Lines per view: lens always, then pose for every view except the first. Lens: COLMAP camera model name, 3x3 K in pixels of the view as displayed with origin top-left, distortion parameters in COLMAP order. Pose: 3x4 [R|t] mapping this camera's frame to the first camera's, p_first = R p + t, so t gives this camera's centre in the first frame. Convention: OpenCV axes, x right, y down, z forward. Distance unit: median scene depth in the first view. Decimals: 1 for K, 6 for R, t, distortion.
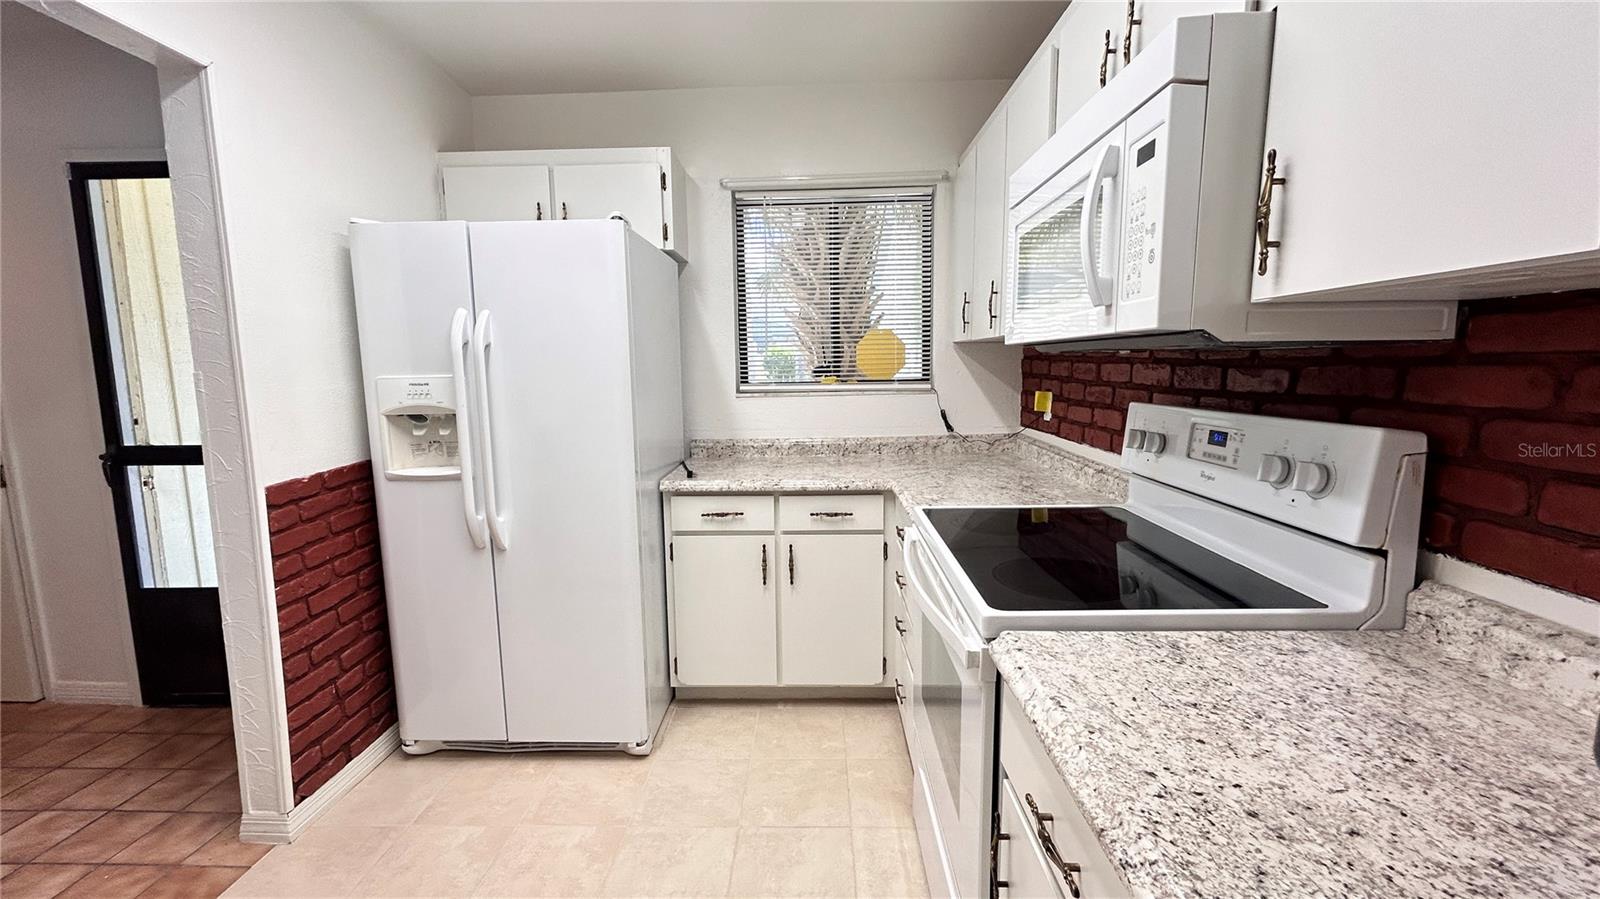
lens RADIAL K [[647.5, 0, 798.9], [0, 647.5, 447.5], [0, 0, 1]] dist [0.001347, -0.000269]
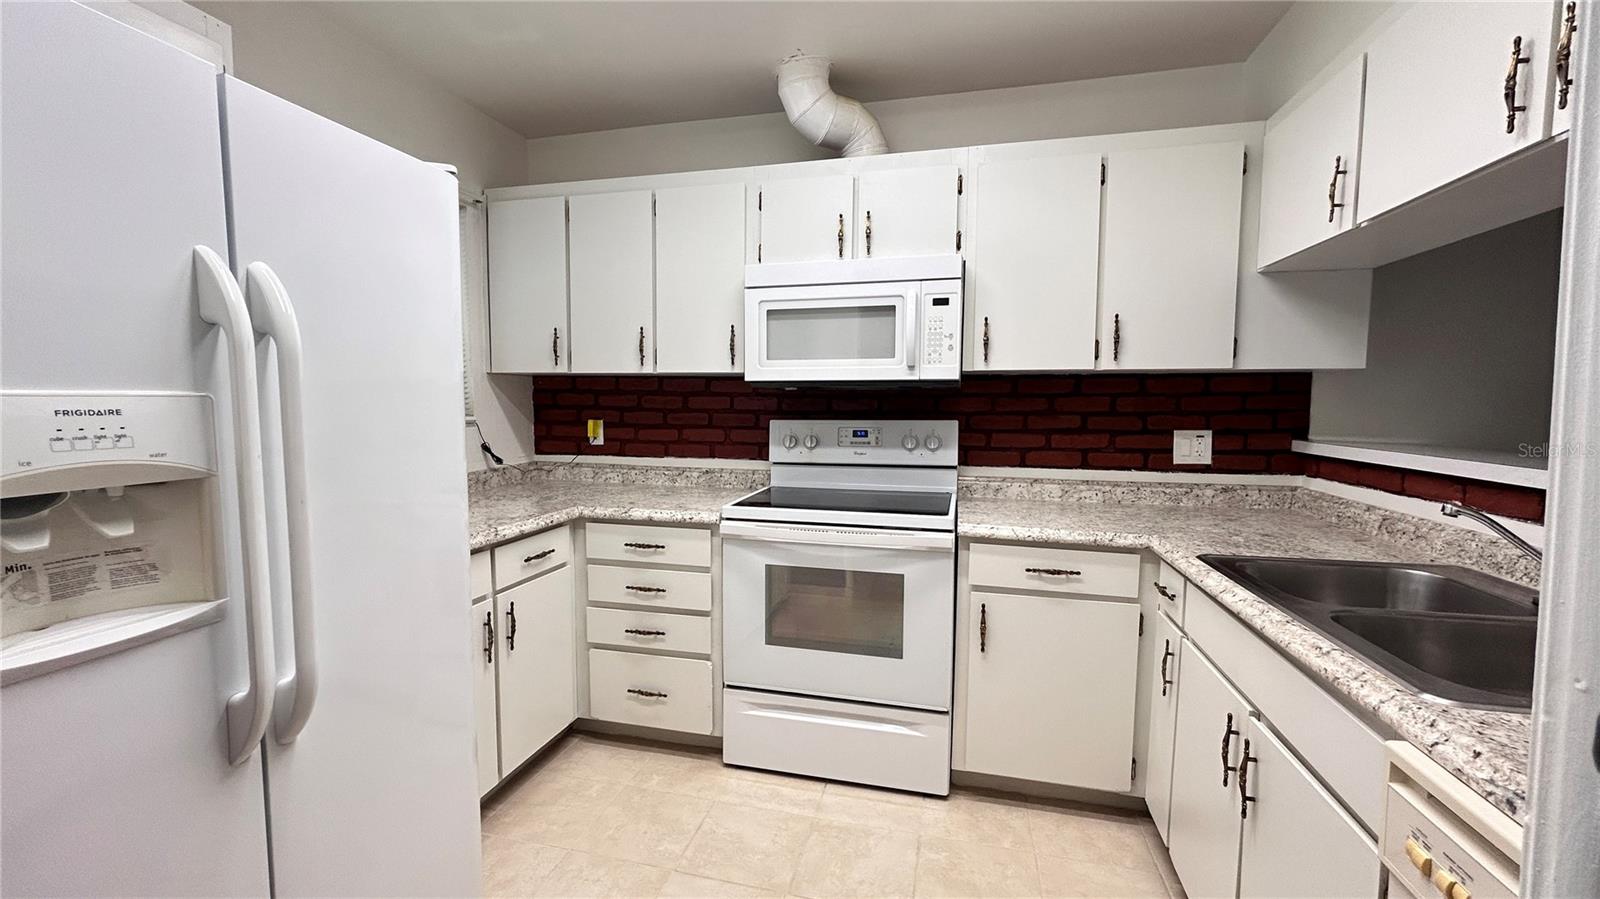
lens RADIAL K [[647.5, 0, 797.9], [0, 647.5, 448.8], [0, 0, 1]] dist [0.001347, -0.000269]
pose [[0.214531, -0.058347, 0.974973, -0.876877], [0.119883, 0.992239, 0.033002, -0.037462], [-0.969332, 0.109802, 0.219861, 0.503254]]
